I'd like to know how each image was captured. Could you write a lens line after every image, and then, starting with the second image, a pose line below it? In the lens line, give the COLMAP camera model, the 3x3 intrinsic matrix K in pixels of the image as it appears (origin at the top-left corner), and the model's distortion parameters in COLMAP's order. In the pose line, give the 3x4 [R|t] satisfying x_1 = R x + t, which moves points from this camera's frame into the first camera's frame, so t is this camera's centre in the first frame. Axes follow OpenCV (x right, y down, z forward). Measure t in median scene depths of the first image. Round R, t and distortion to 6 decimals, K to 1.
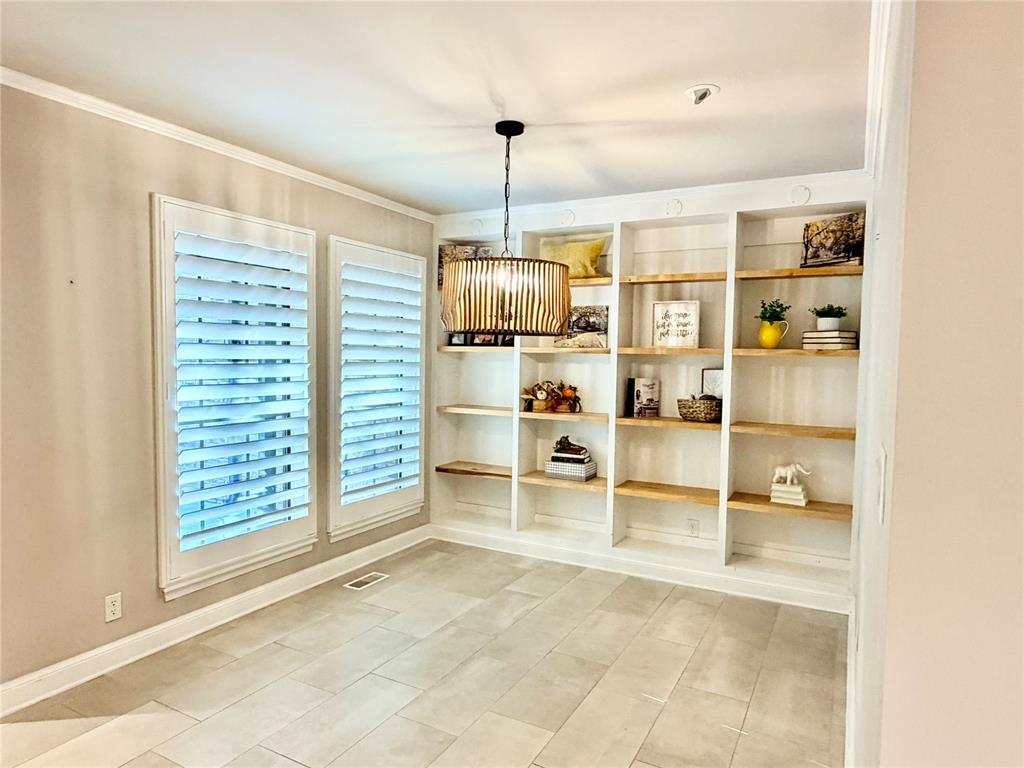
lens RADIAL K [[632.8, 0, 509.0], [0, 632.8, 388.6], [0, 0, 1]] dist [0.004902, -0.000623]
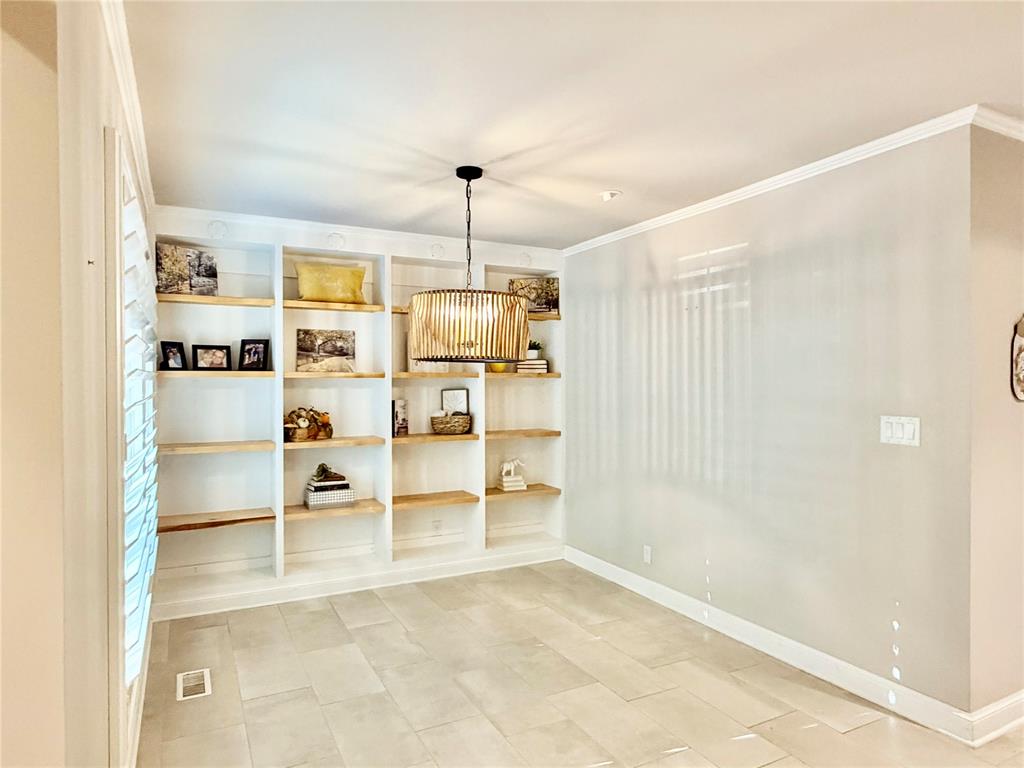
lens RADIAL K [[632.8, 0, 509.0], [0, 632.8, 388.6], [0, 0, 1]] dist [0.004902, -0.000623]
pose [[0.561846, -0.026483, 0.826818, -0.597398], [0.053540, 0.998556, -0.004398, -0.021808], [-0.825507, 0.046739, 0.562453, 0.240244]]
